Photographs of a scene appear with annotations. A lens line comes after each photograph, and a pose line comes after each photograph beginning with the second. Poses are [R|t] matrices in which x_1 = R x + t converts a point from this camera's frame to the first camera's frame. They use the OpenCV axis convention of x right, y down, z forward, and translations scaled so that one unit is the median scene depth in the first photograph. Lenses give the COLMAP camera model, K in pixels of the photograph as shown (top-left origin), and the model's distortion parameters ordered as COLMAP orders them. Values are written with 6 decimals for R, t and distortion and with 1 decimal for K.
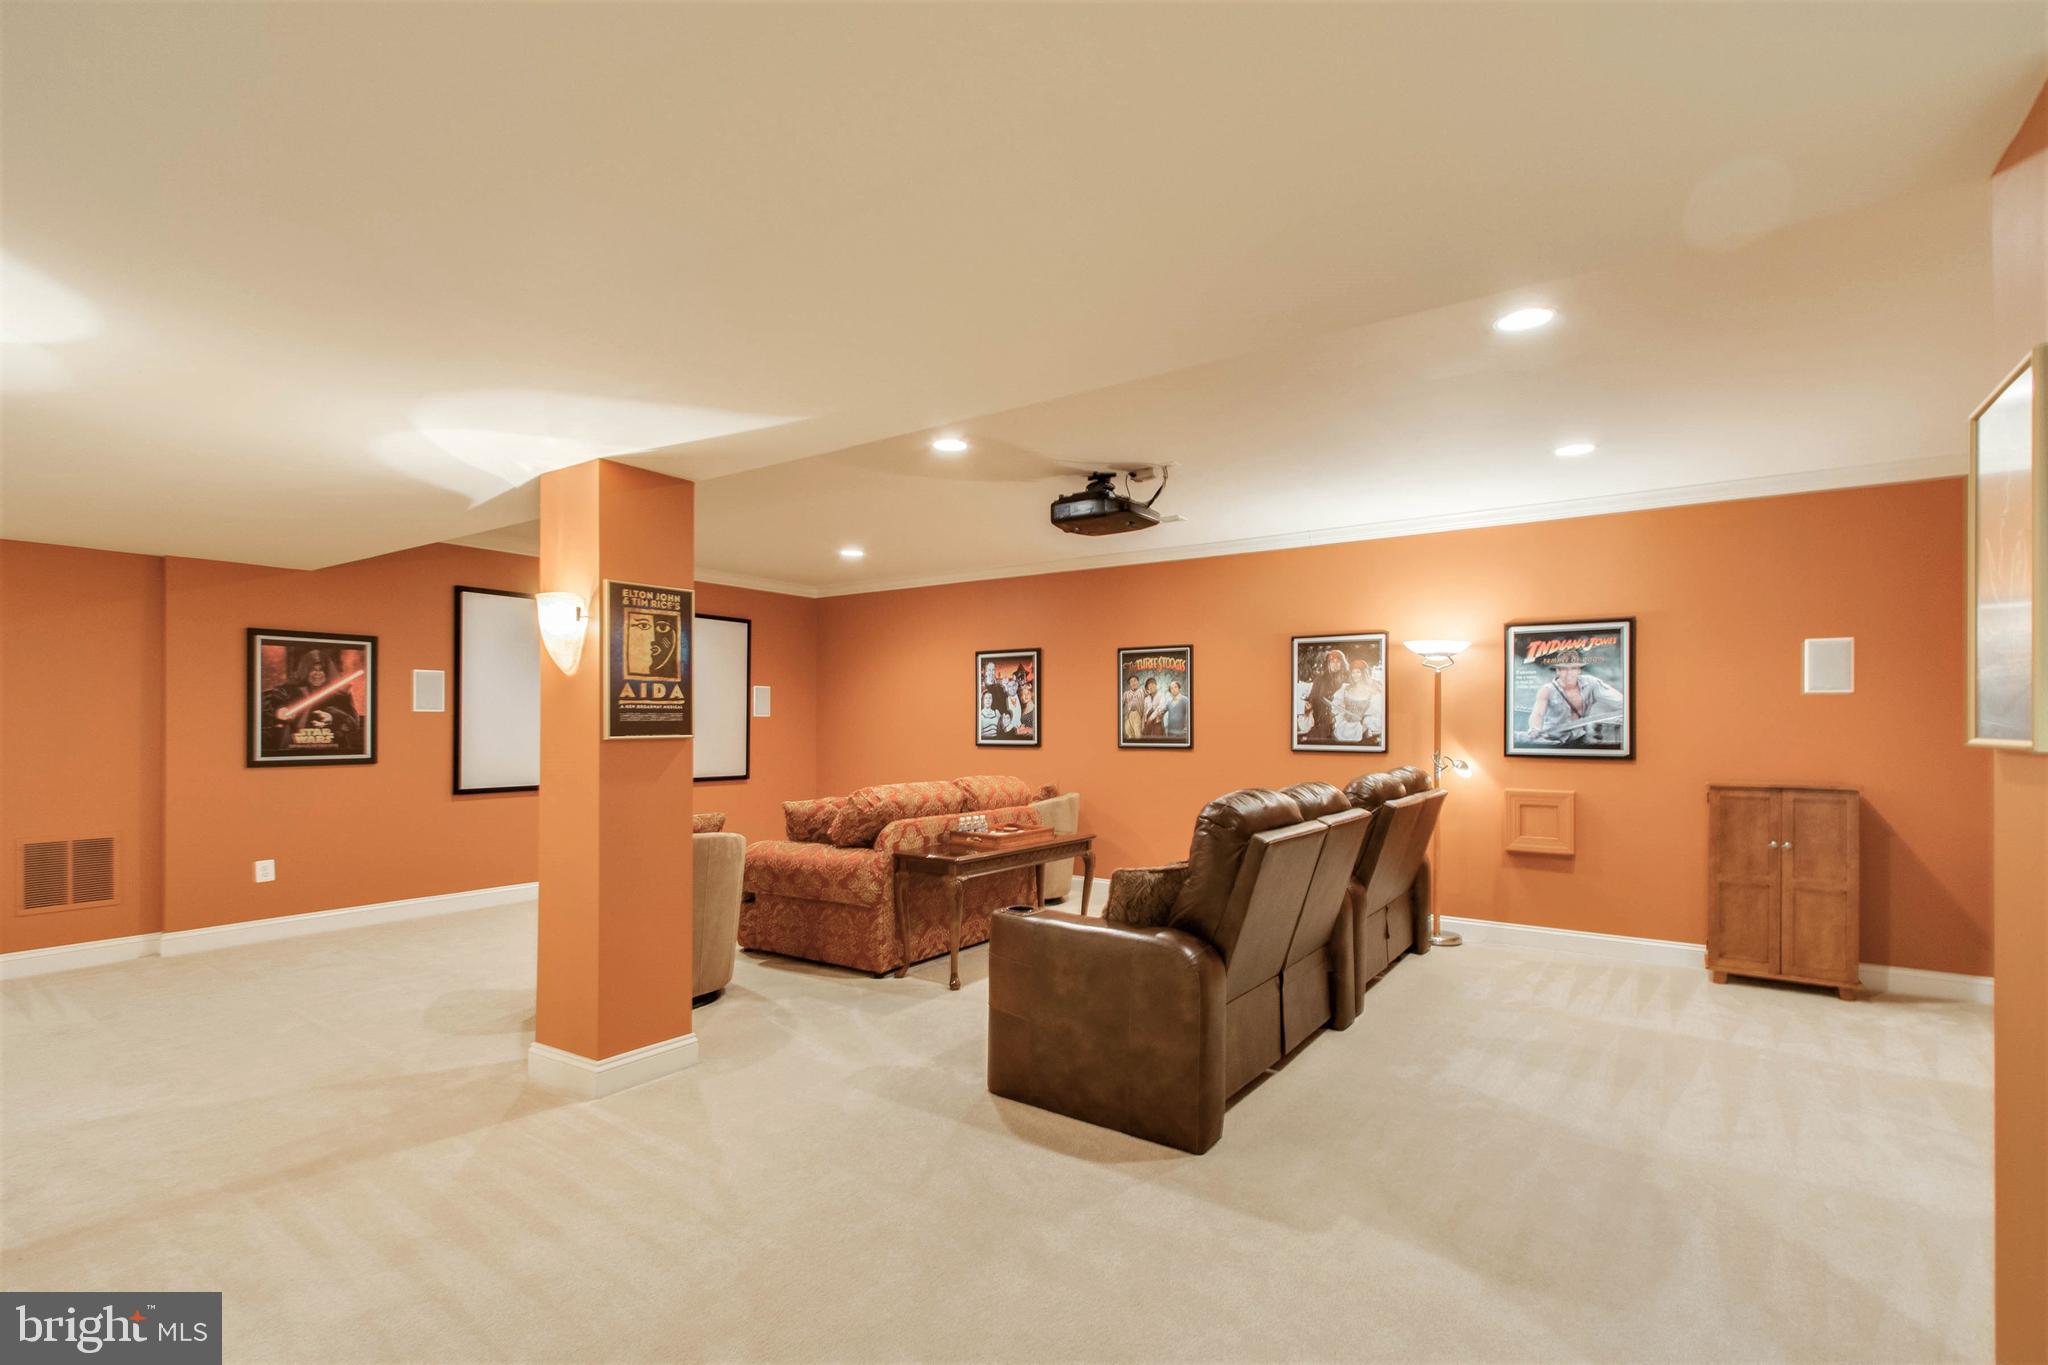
lens RADIAL K [[946.1, 0, 1008.5], [0, 946.1, 721.8], [0, 0, 1]] dist [0.005223, 0.000327]
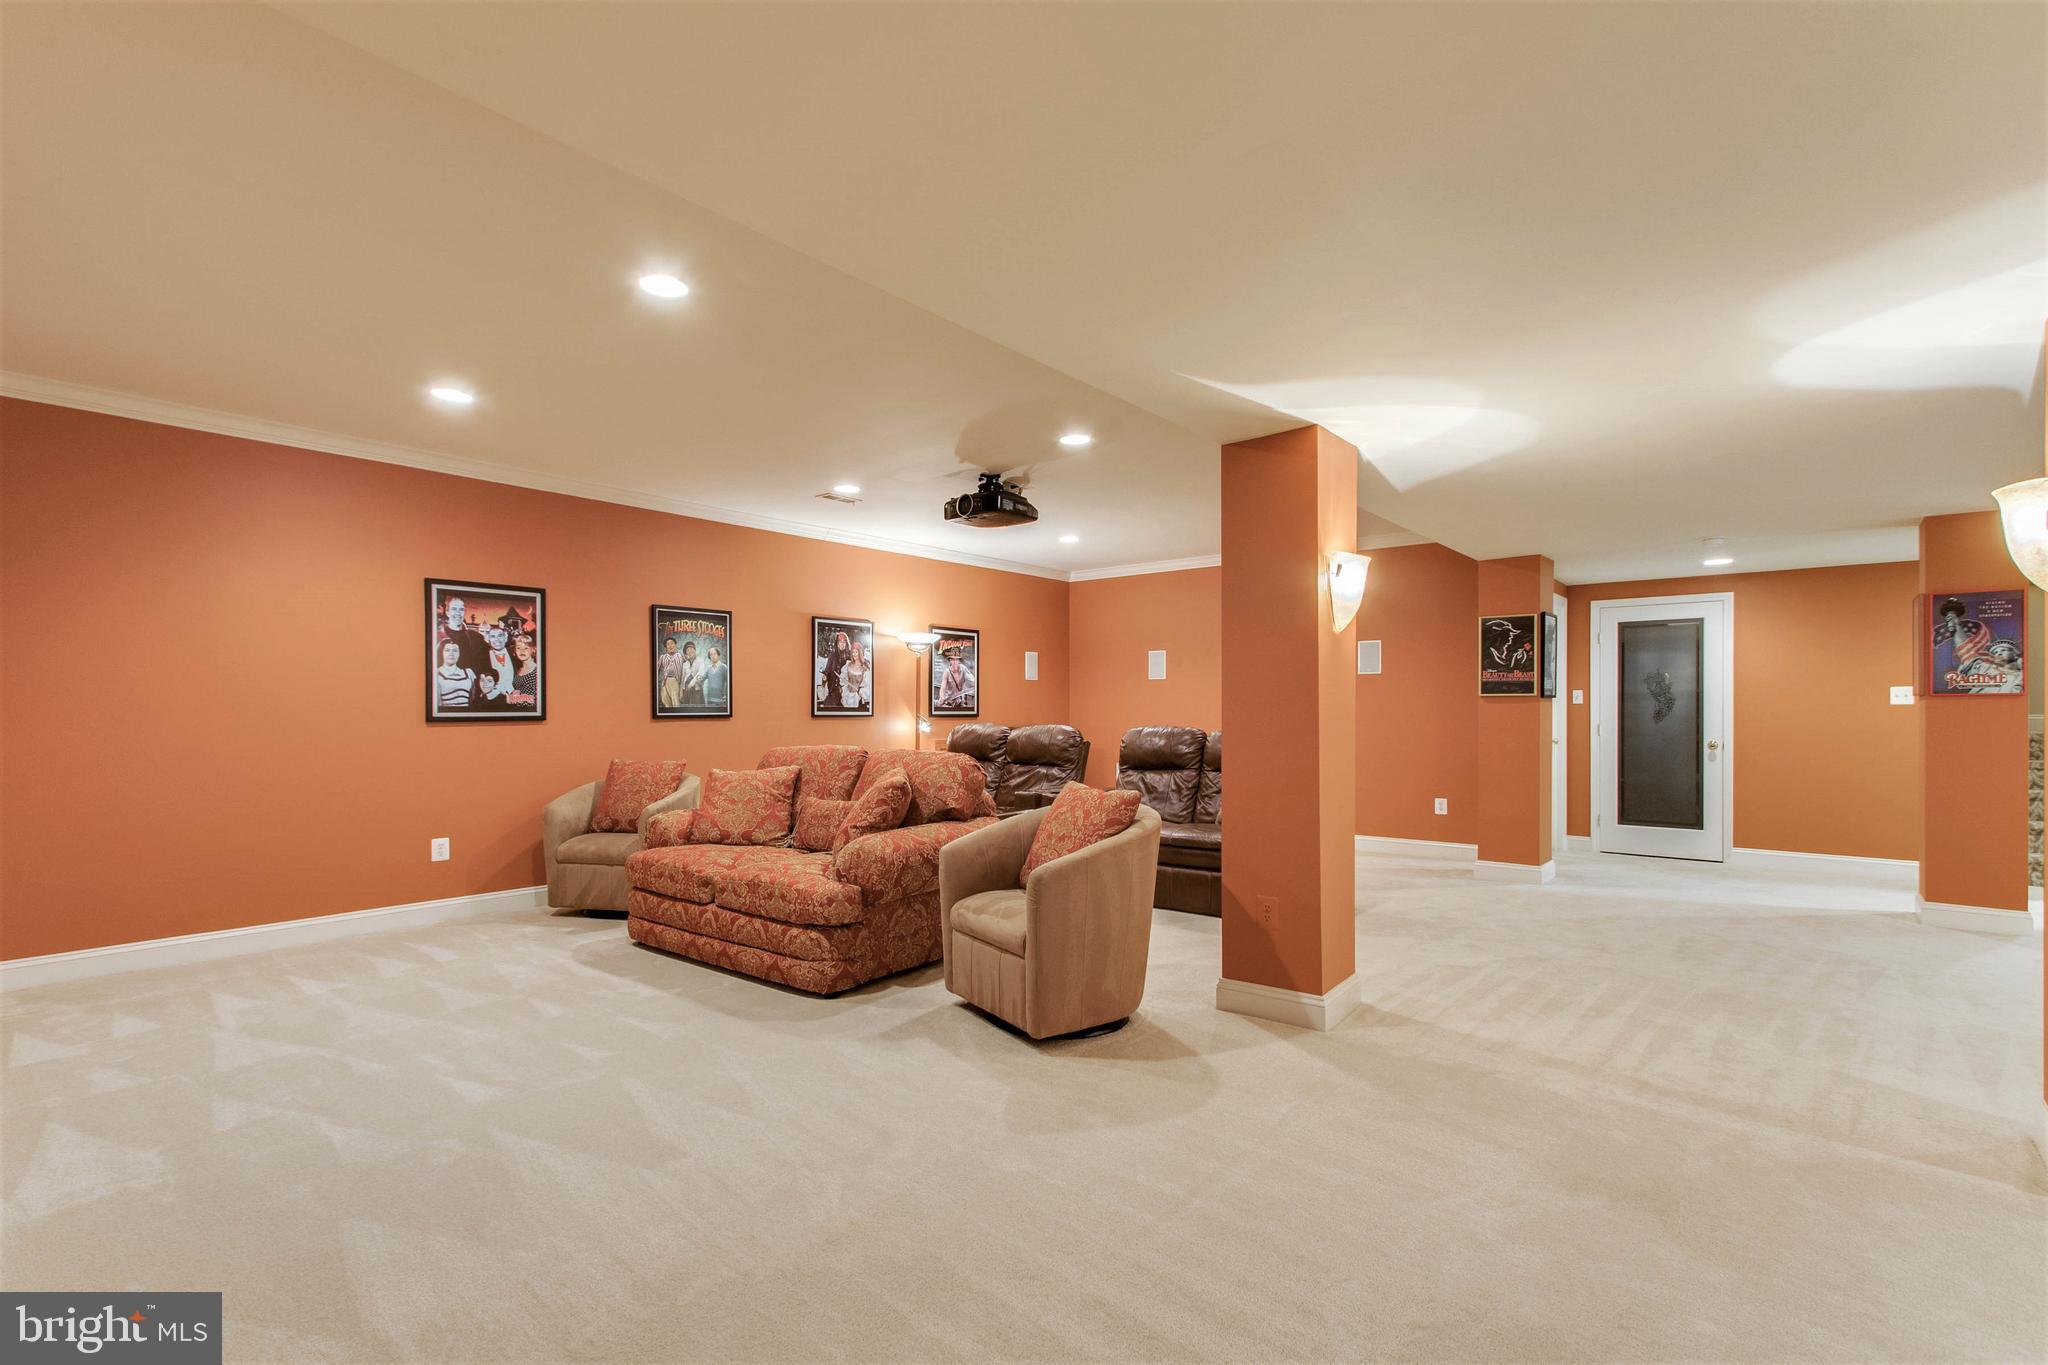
lens RADIAL K [[946.1, 0, 1024.0], [0, 946.1, 702.4], [0, 0, 1]] dist [0.005223, 0.000327]
pose [[0.067228, 0.003734, 0.997731, -0.749768], [-0.001092, 0.999993, -0.003669, 0.015855], [-0.997737, -0.000843, 0.067231, 0.615318]]
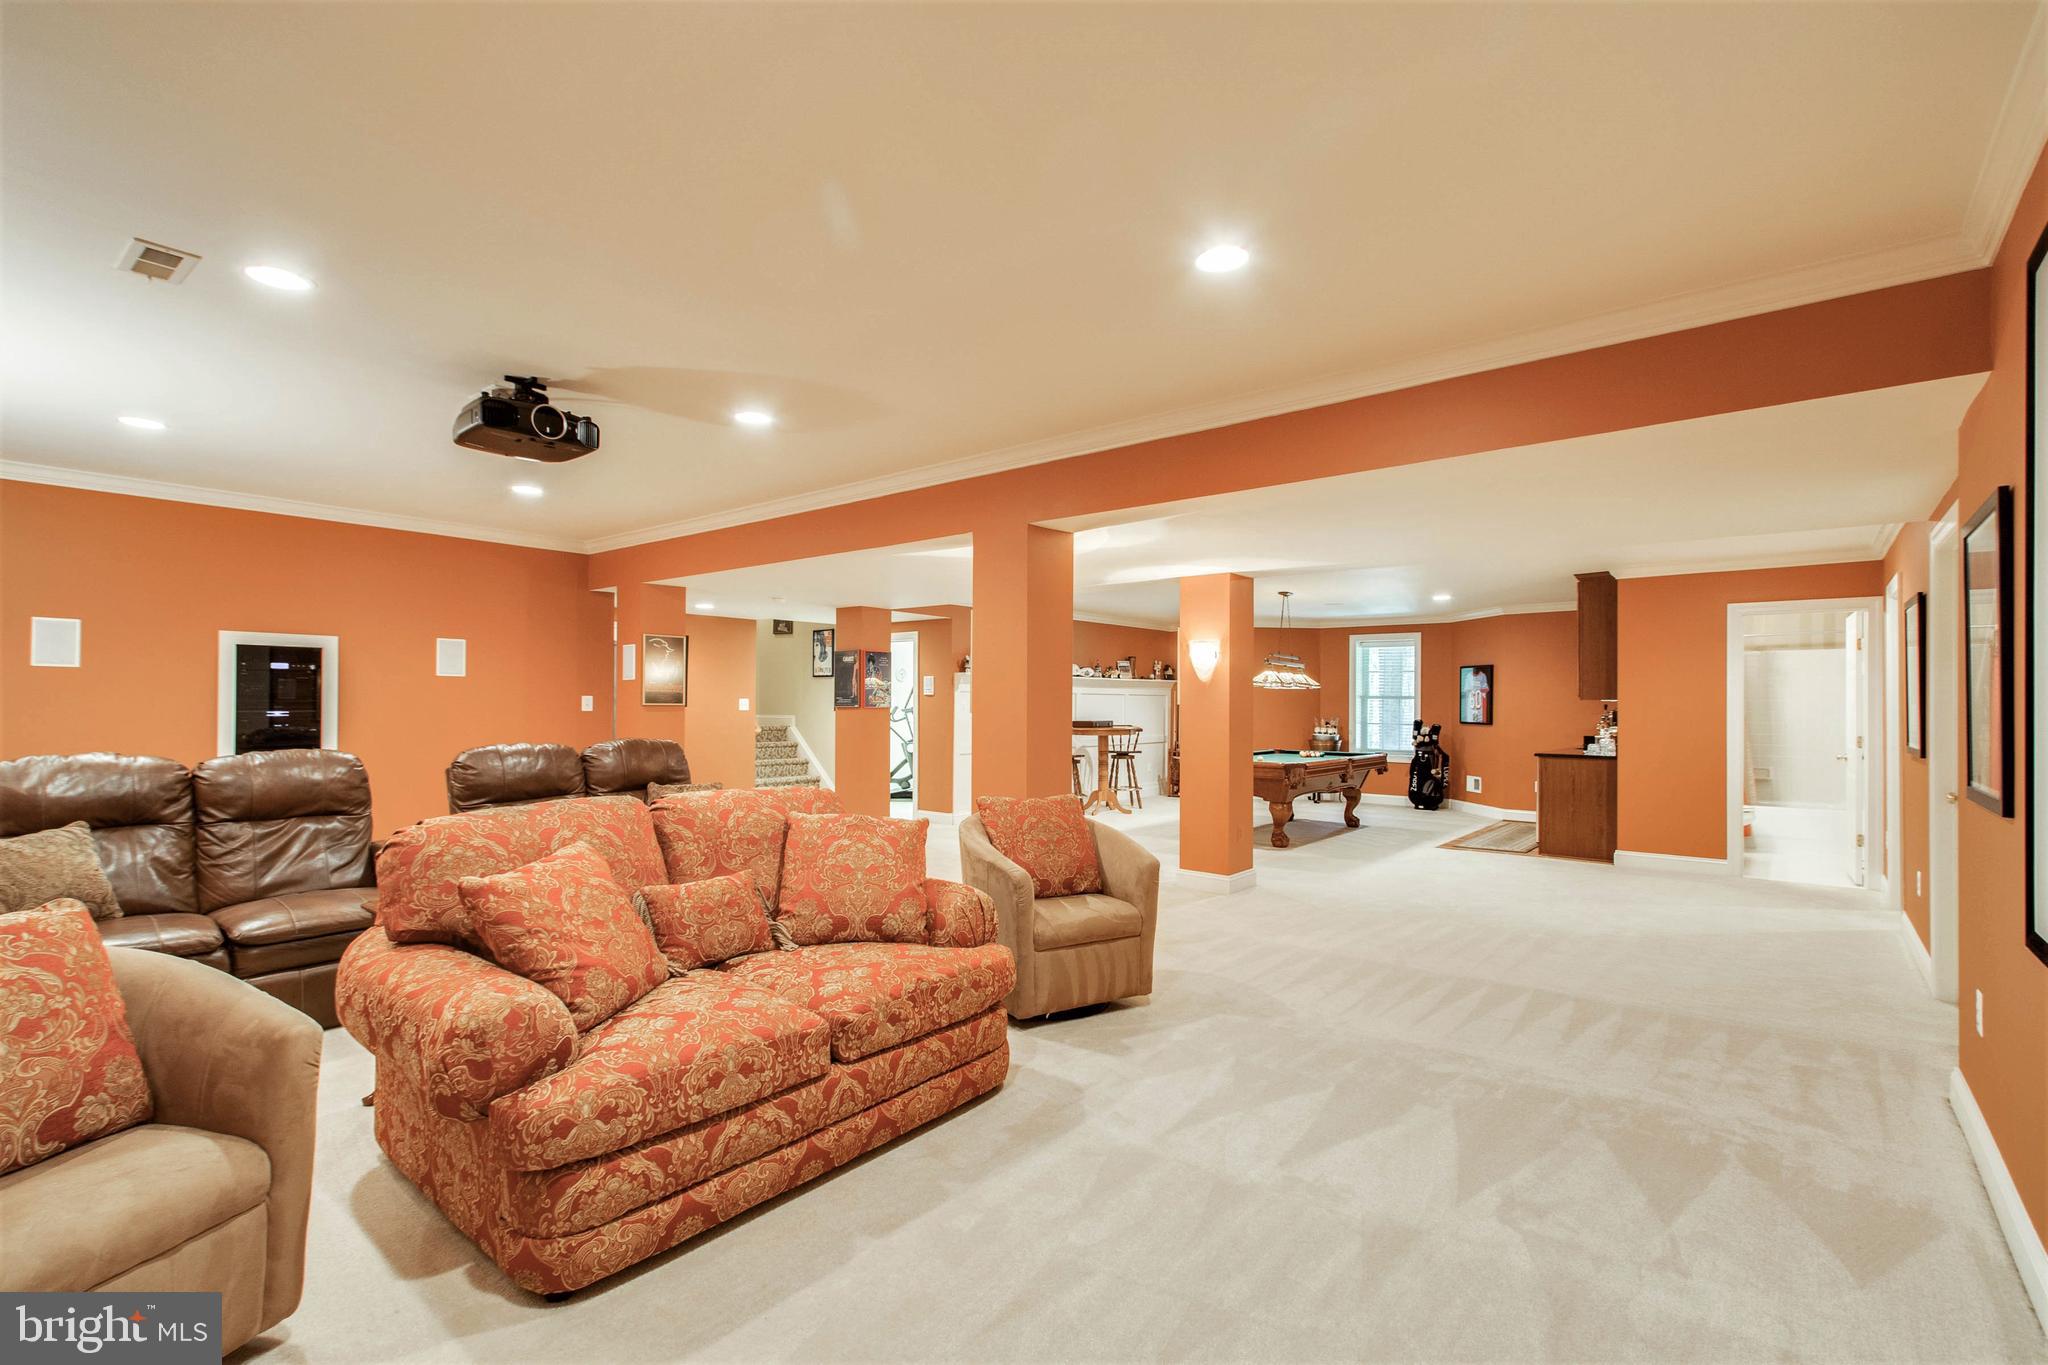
lens RADIAL K [[946.1, 0, 1012.2], [0, 946.1, 697.5], [0, 0, 1]] dist [0.005223, 0.000327]
pose [[-0.997984, -0.011681, 0.062377, -0.257298], [-0.012323, 0.999875, -0.009927, 0.004015], [-0.062253, -0.010676, -0.998003, 1.203094]]
